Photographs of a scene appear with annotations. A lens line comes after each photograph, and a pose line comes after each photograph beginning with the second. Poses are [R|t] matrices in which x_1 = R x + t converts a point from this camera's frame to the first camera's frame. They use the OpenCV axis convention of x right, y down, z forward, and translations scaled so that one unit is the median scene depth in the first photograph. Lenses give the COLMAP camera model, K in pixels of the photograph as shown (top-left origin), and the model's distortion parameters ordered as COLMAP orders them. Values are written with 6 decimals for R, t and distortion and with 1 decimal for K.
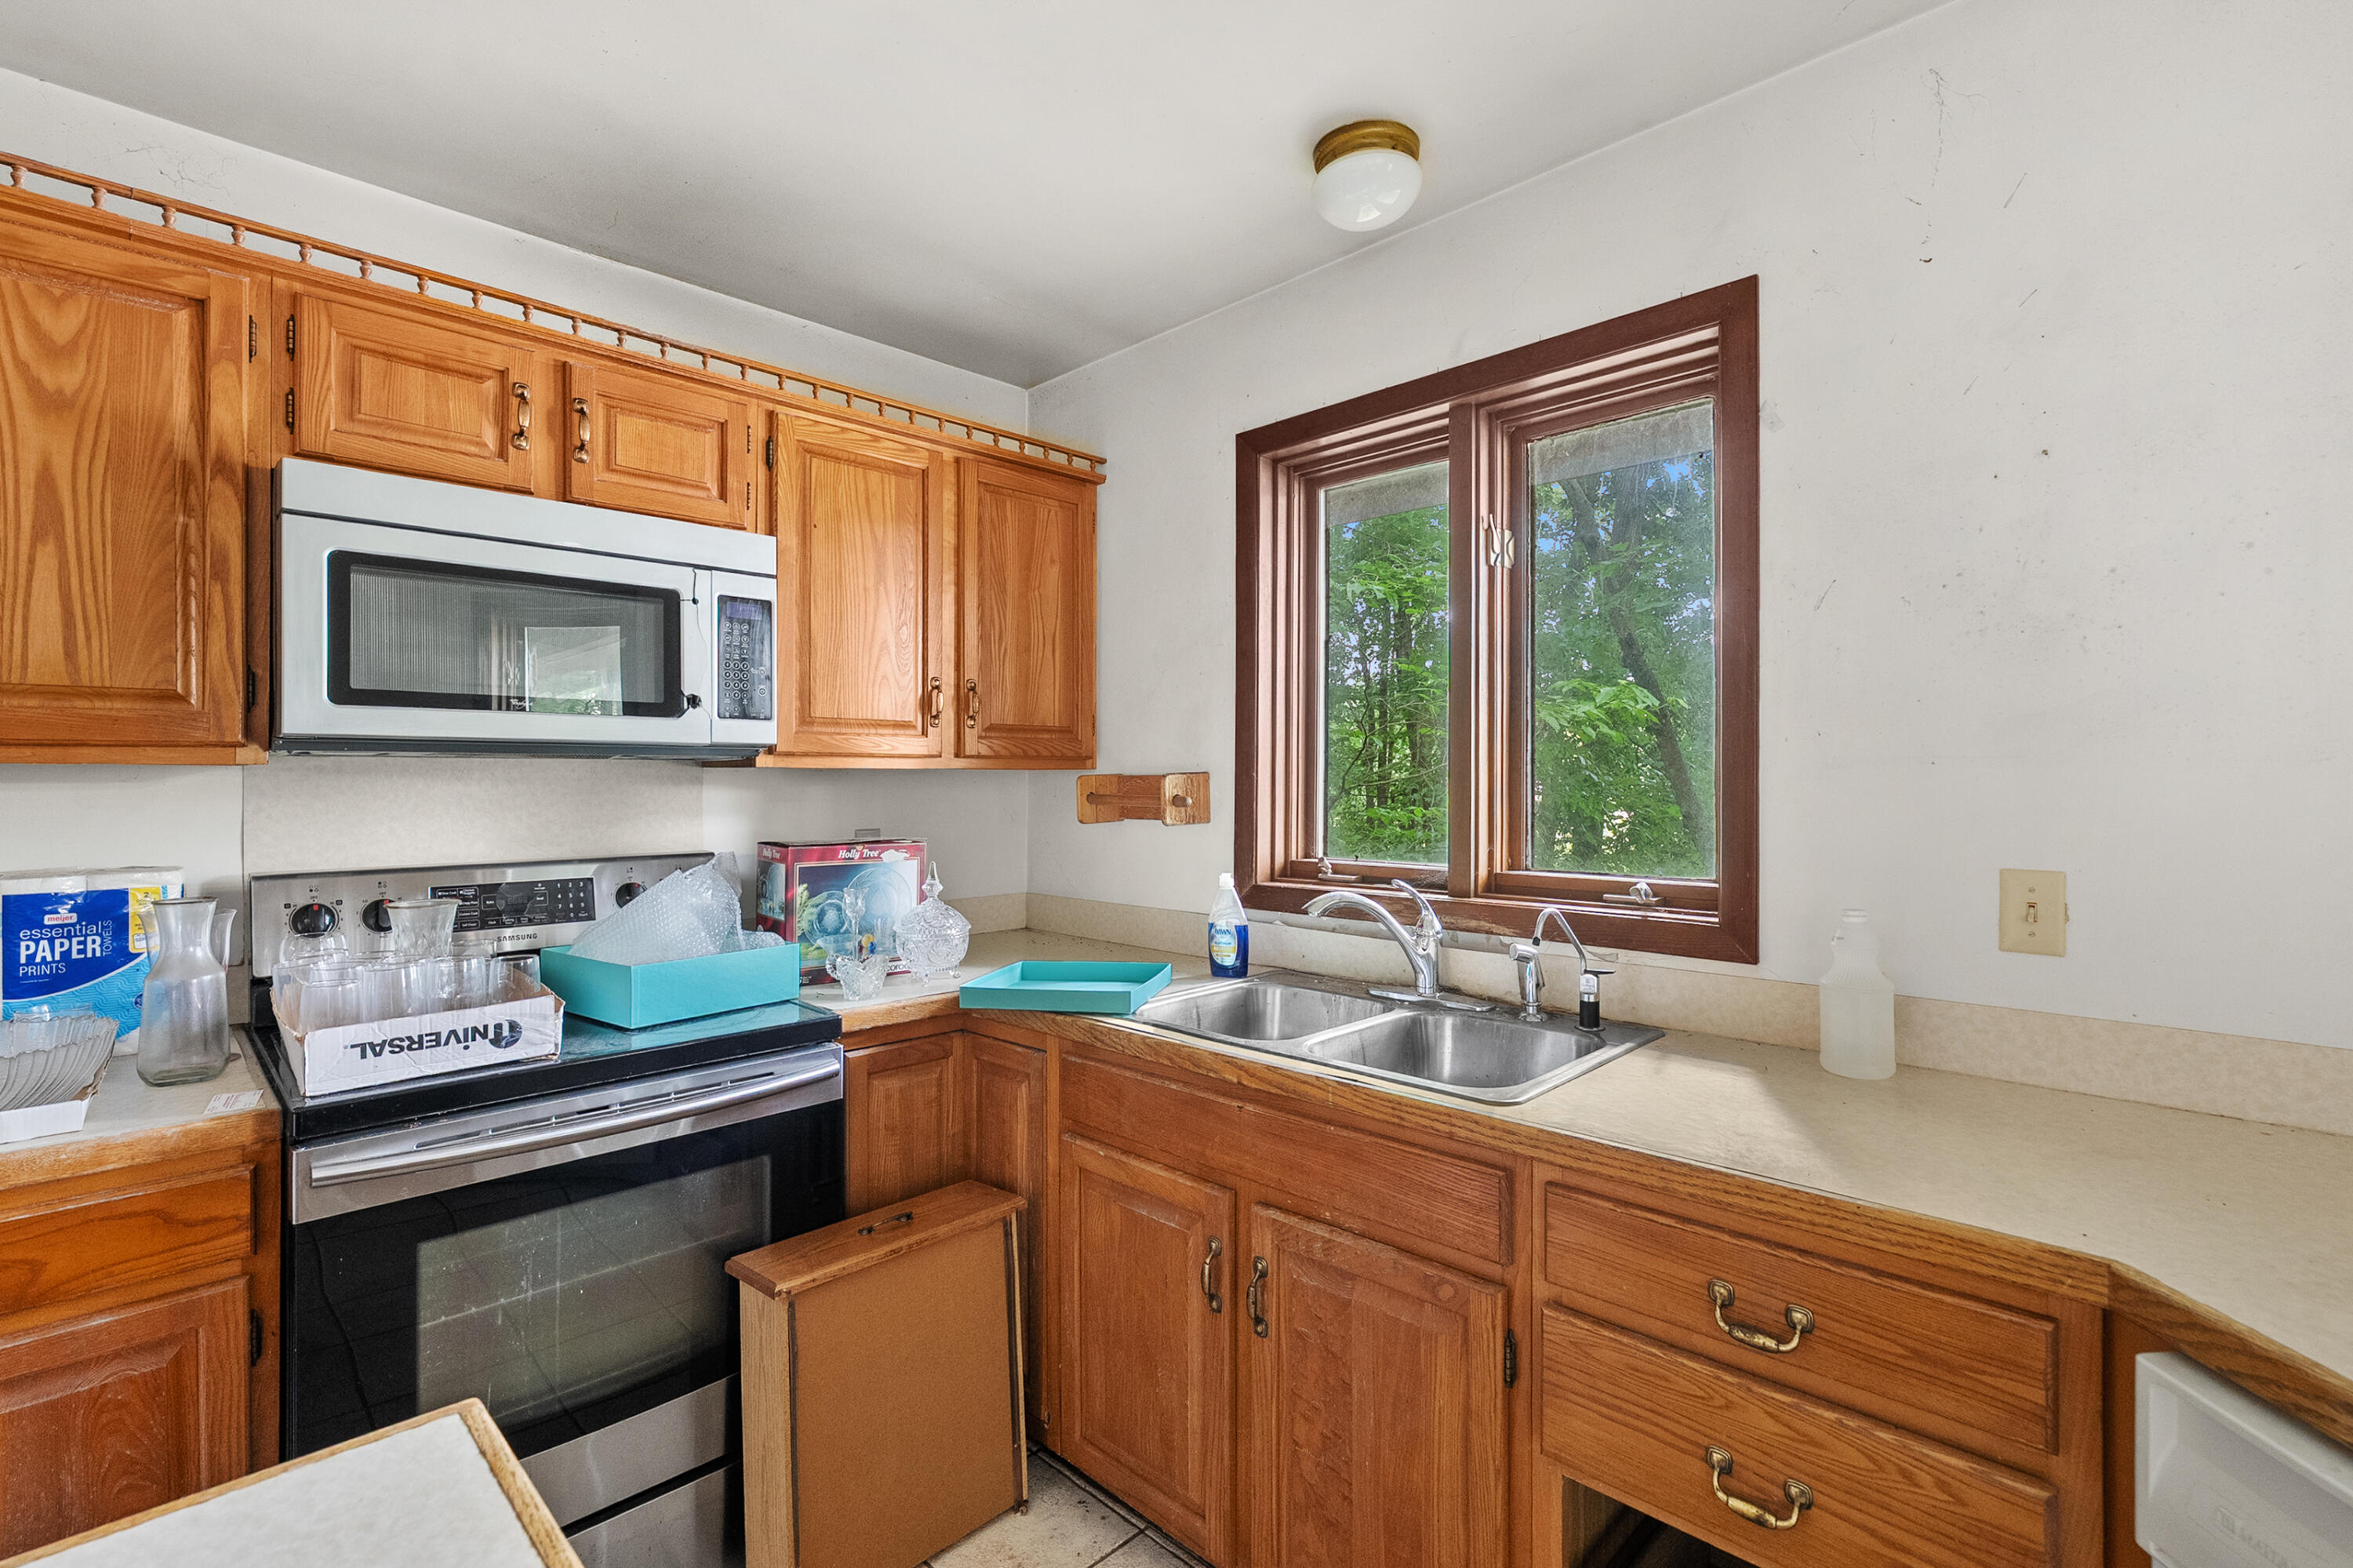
lens RADIAL K [[1058.5, 0, 1164.9], [0, 1058.5, 782.2], [0, 0, 1]] dist [-0.009582, 0.003121]
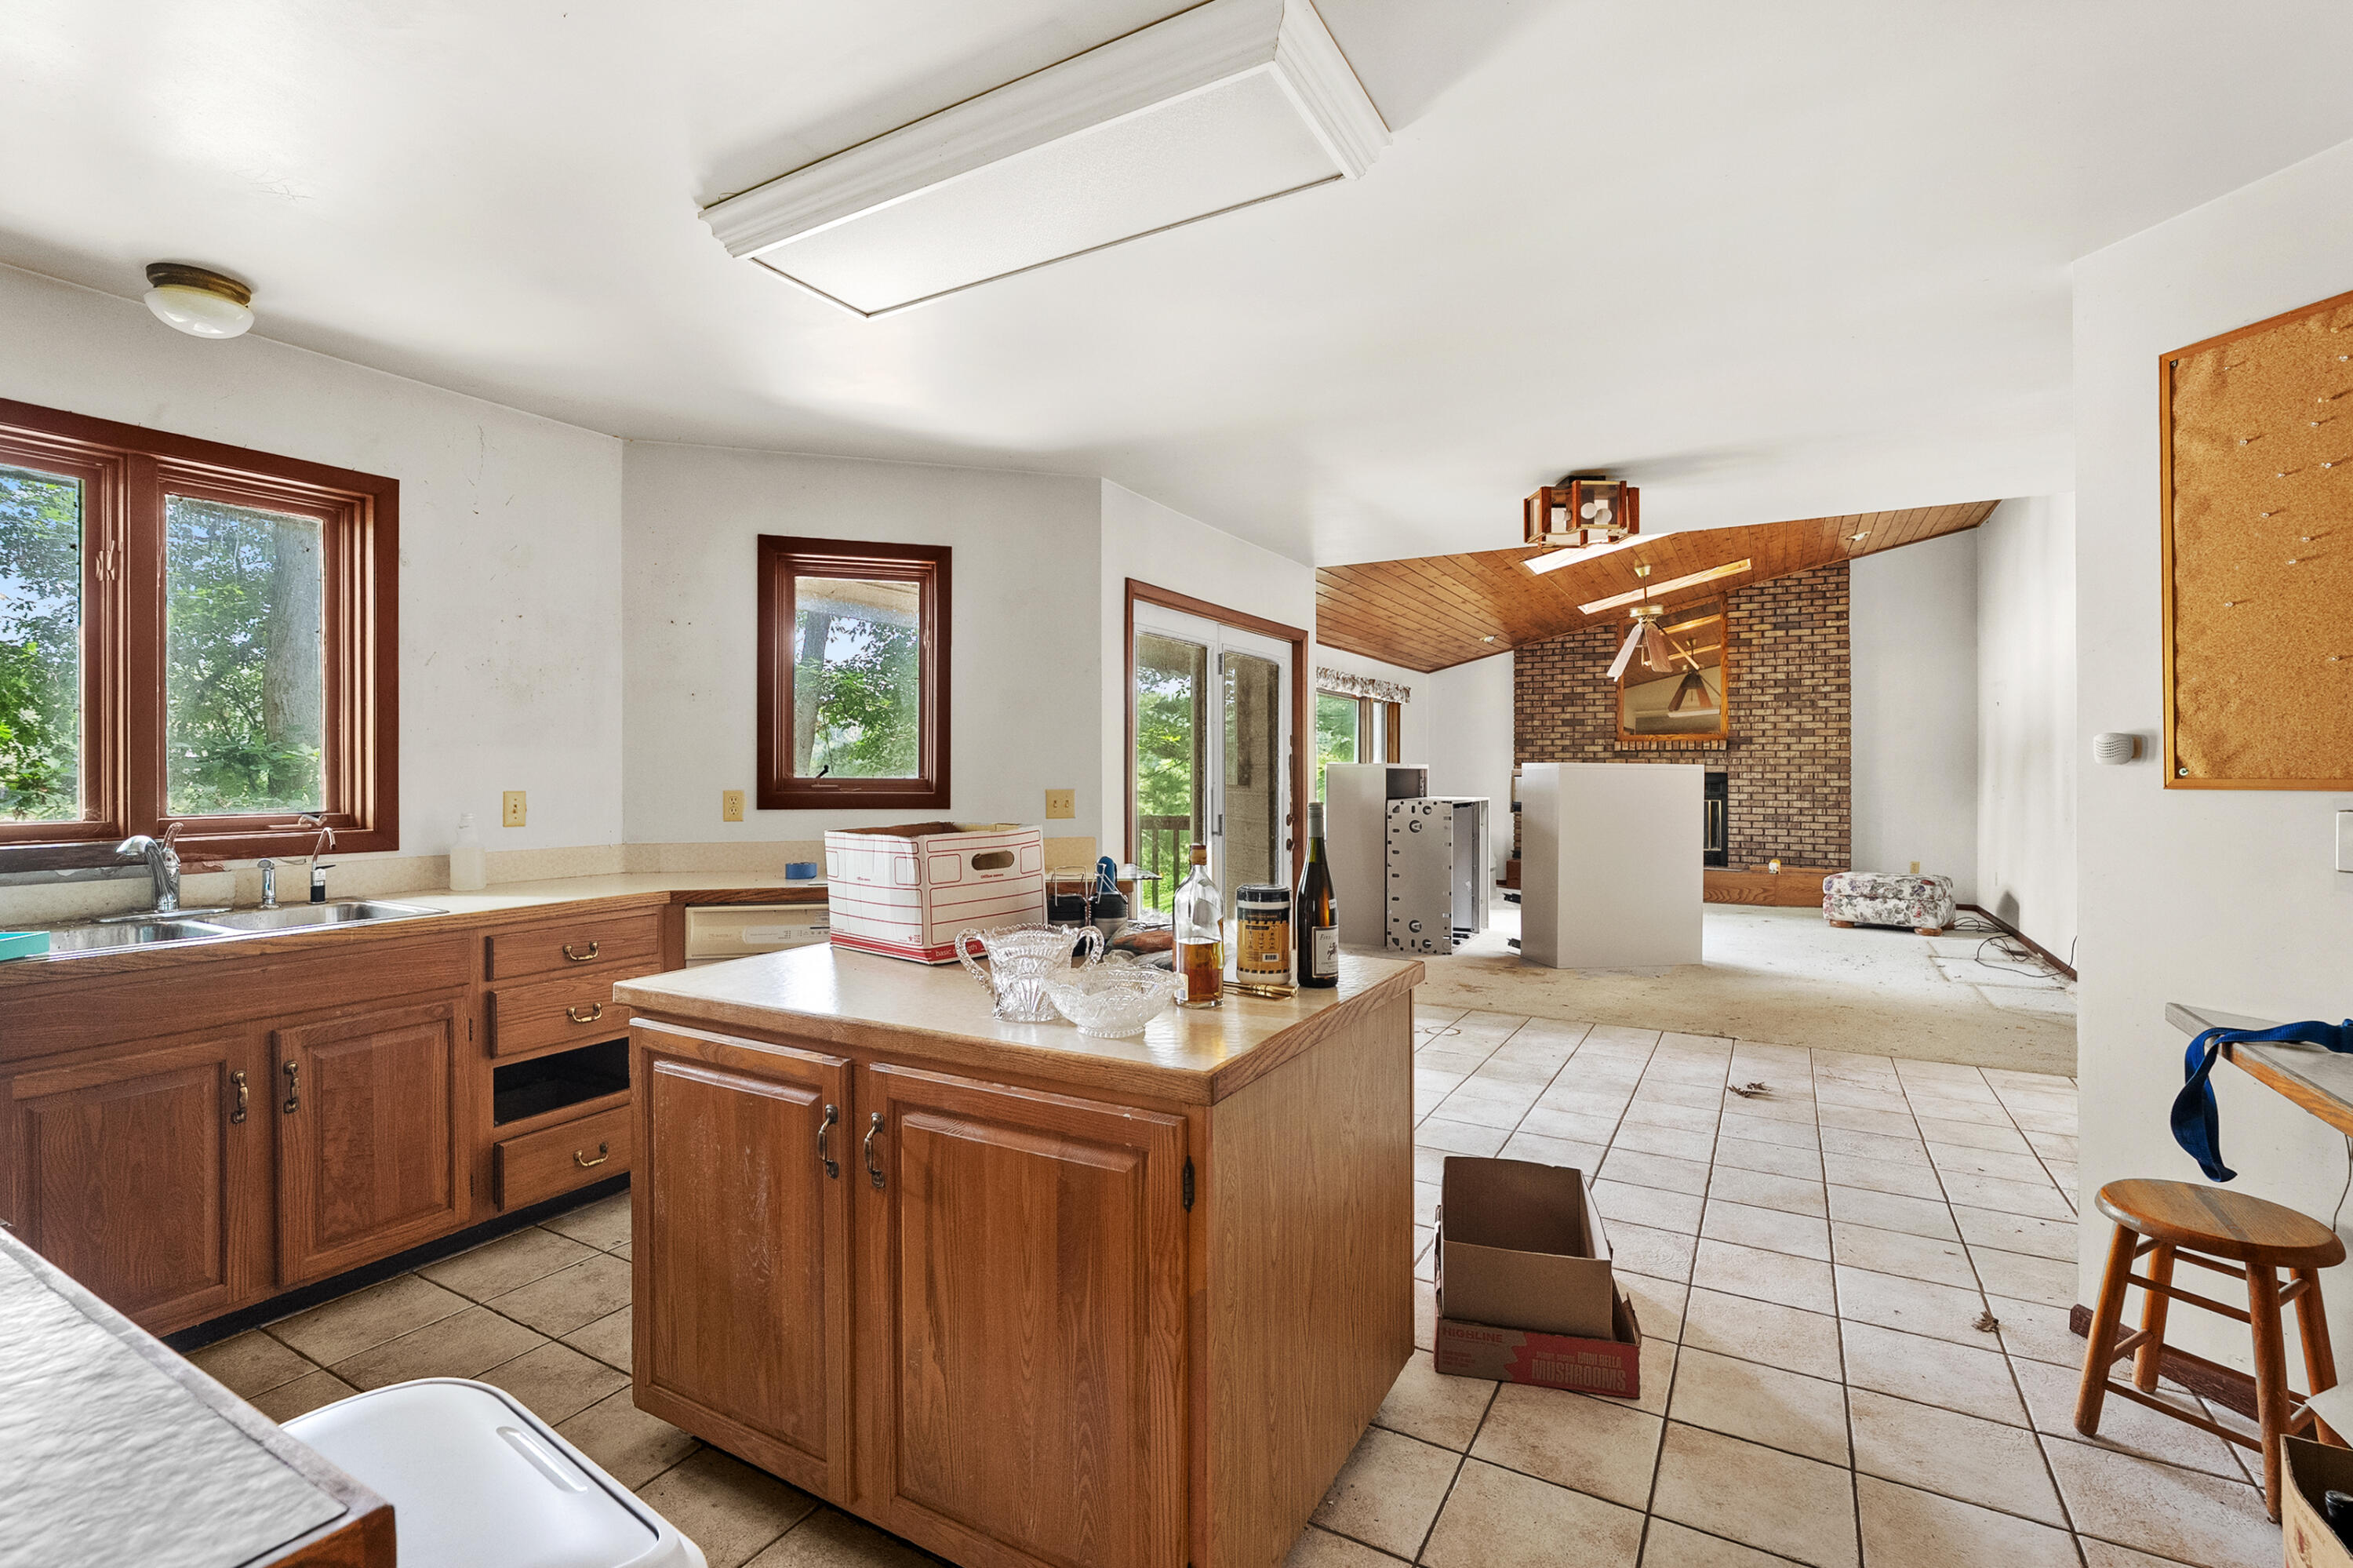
lens RADIAL K [[1058.5, 0, 1185.7], [0, 1058.5, 778.0], [0, 0, 1]] dist [-0.009582, 0.003121]
pose [[-0.268330, -0.008232, 0.963292, -1.316563], [0.003619, 0.999948, 0.009553, 0.026185], [-0.963320, 0.006049, -0.268287, 0.126351]]
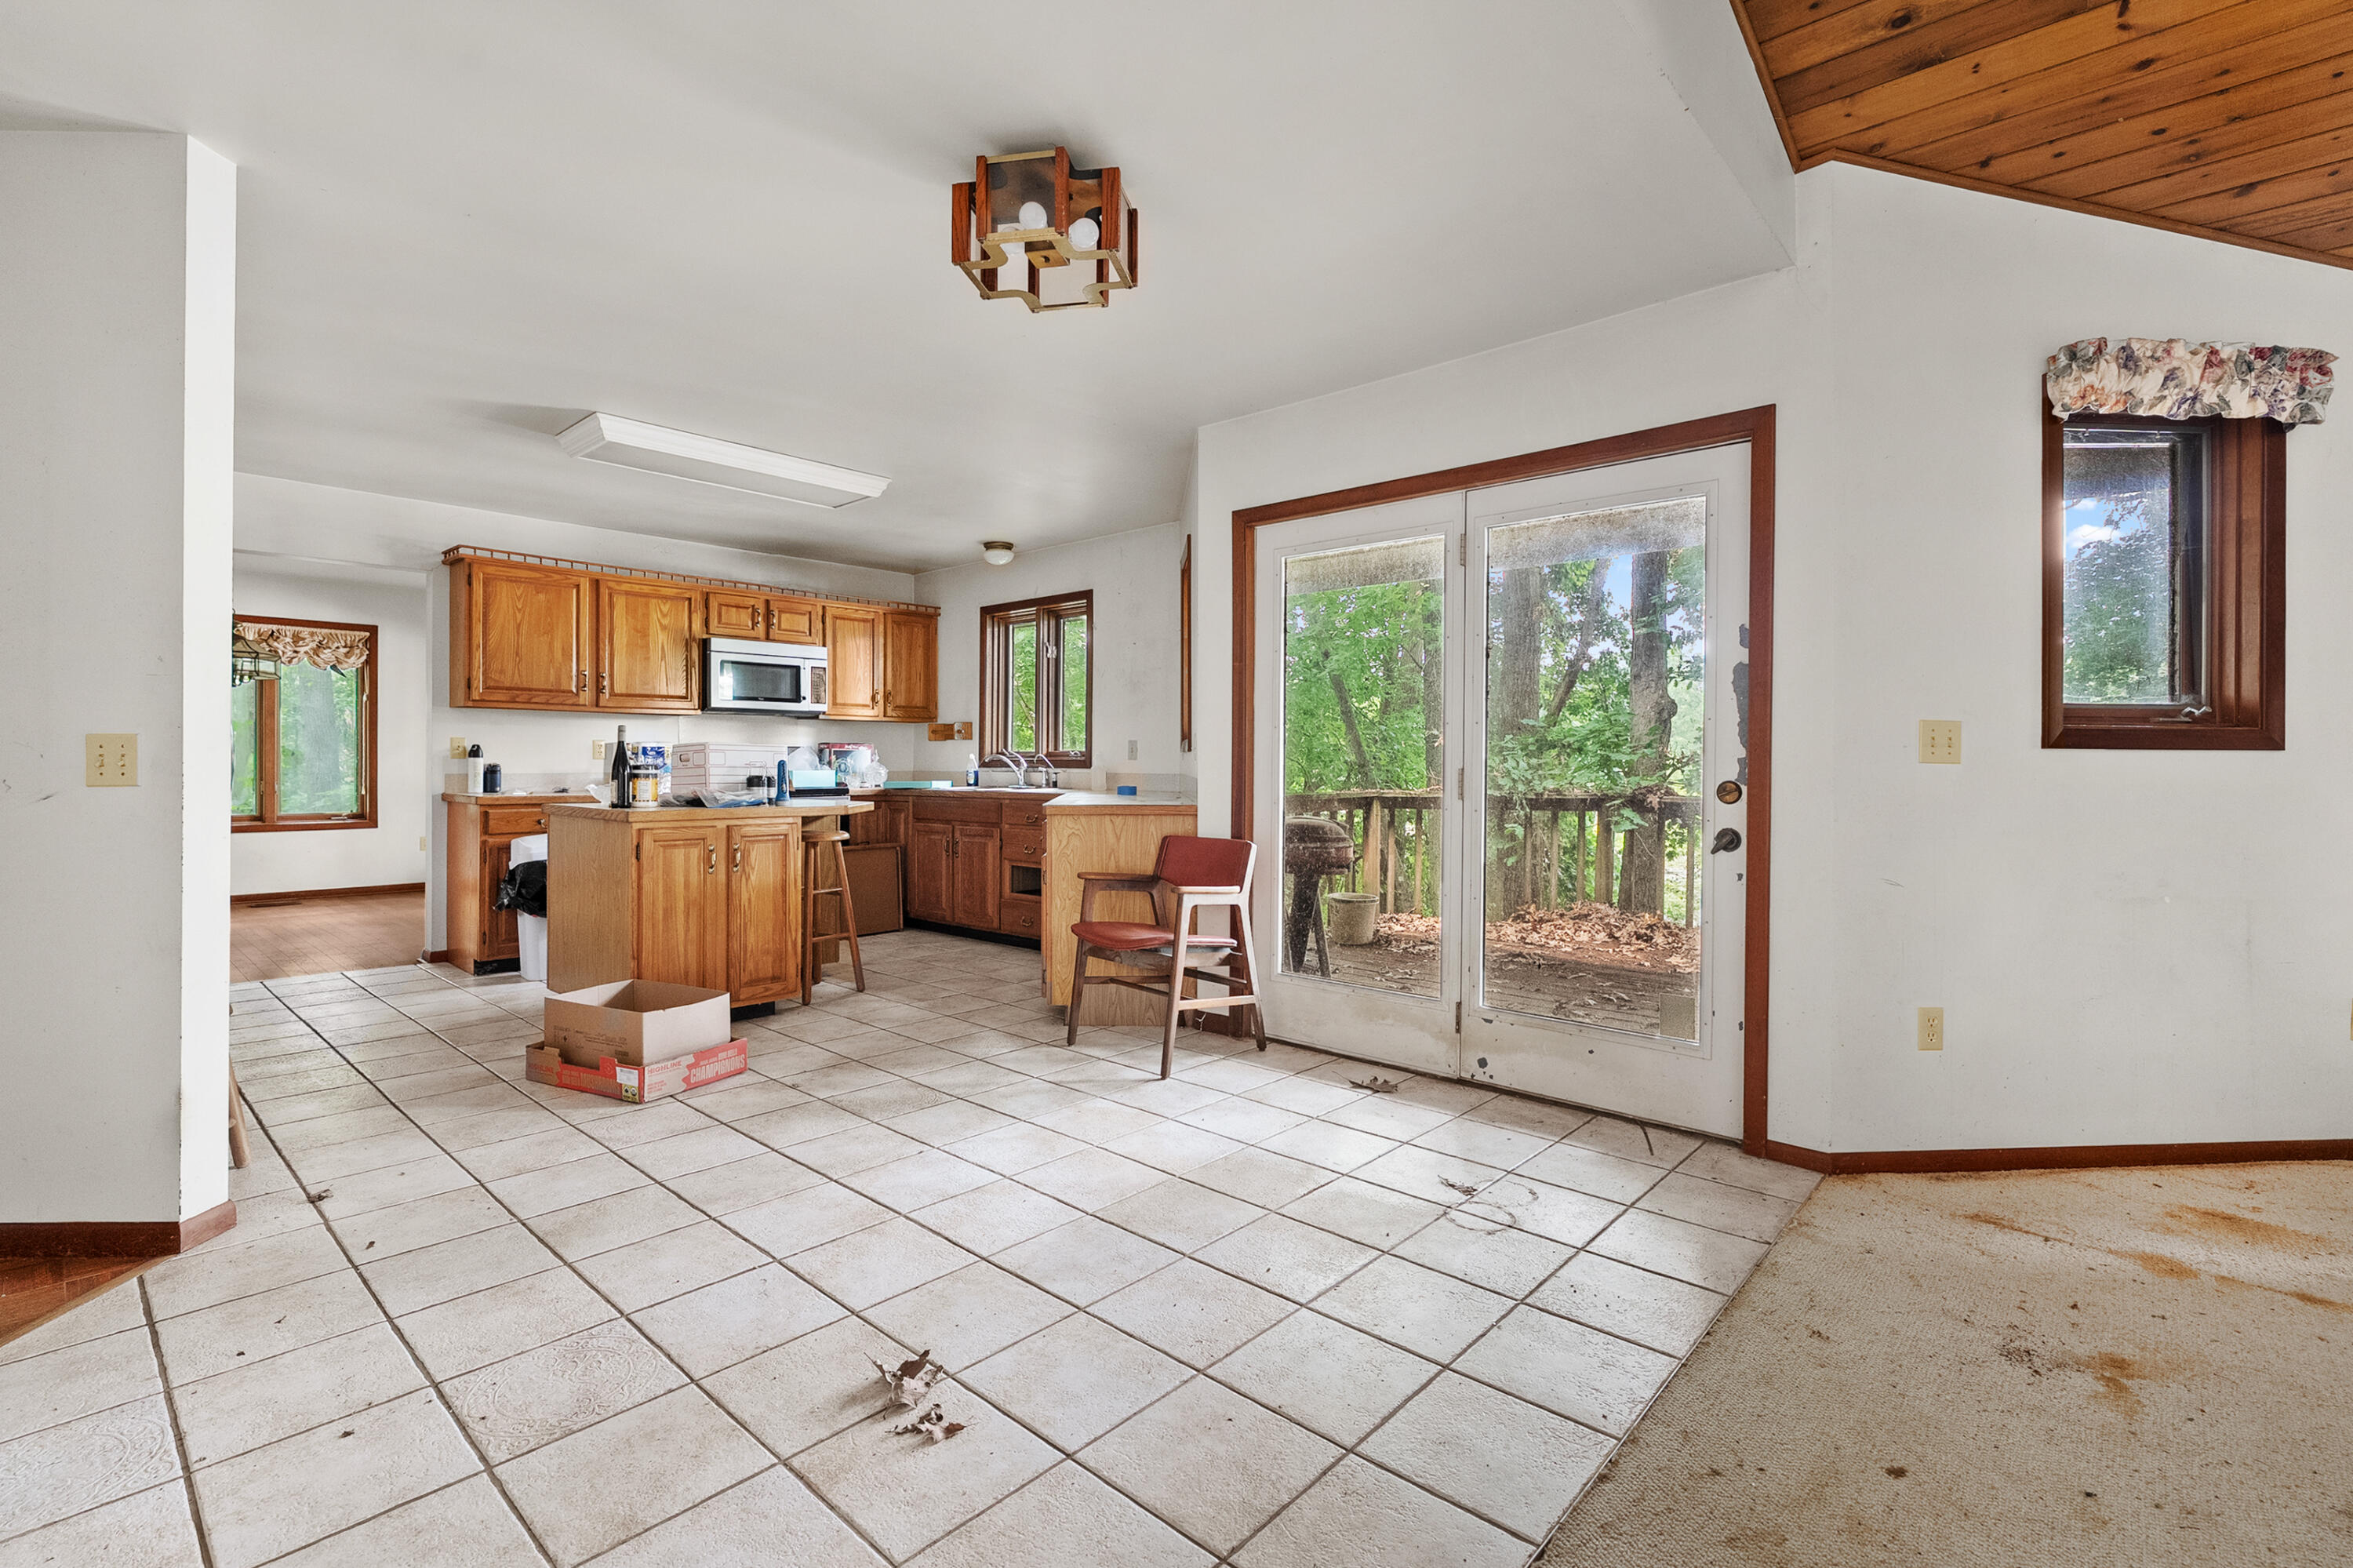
lens RADIAL K [[1058.5, 0, 1154.0], [0, 1058.5, 771.4], [0, 0, 1]] dist [-0.009582, 0.003121]
pose [[0.999243, 0.003092, 0.038771, 0.526107], [-0.003255, 0.999986, 0.004117, 0.135967], [-0.038758, -0.004240, 0.999240, -2.352117]]
